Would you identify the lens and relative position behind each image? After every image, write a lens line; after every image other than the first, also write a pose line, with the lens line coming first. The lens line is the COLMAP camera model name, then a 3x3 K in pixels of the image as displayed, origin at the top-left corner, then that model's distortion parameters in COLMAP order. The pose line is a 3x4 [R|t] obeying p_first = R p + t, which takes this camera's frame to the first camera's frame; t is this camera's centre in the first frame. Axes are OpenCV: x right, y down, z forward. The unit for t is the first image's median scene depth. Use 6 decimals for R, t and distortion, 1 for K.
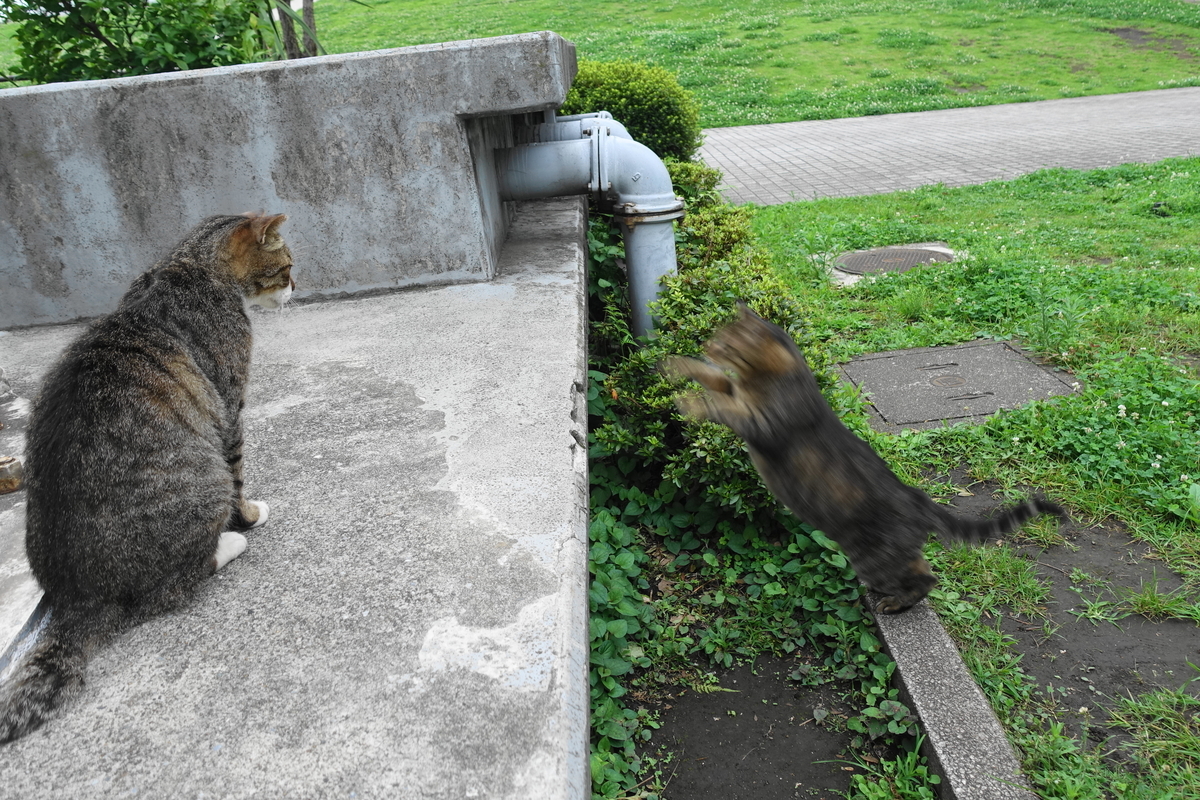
lens RADIAL K [[928.7, 0, 599.7], [0, 928.7, 351.8], [0, 0, 1]] dist [0.002911, -0.001033]
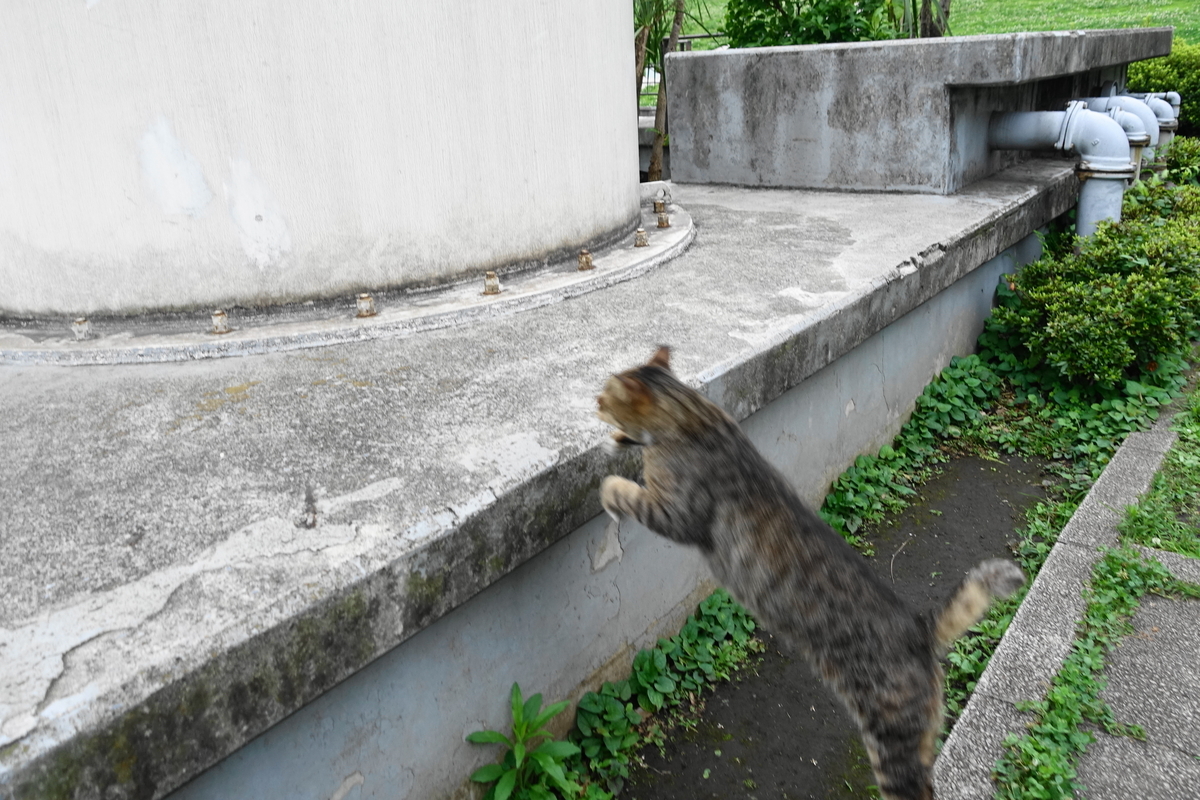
lens RADIAL K [[928.7, 0, 599.7], [0, 928.7, 351.8], [0, 0, 1]] dist [0.002911, -0.001033]
pose [[0.779930, 0.244734, -0.576033, 0.396370], [-0.219211, 0.968895, 0.114842, 0.126629], [0.586222, 0.036704, 0.809319, -0.579331]]
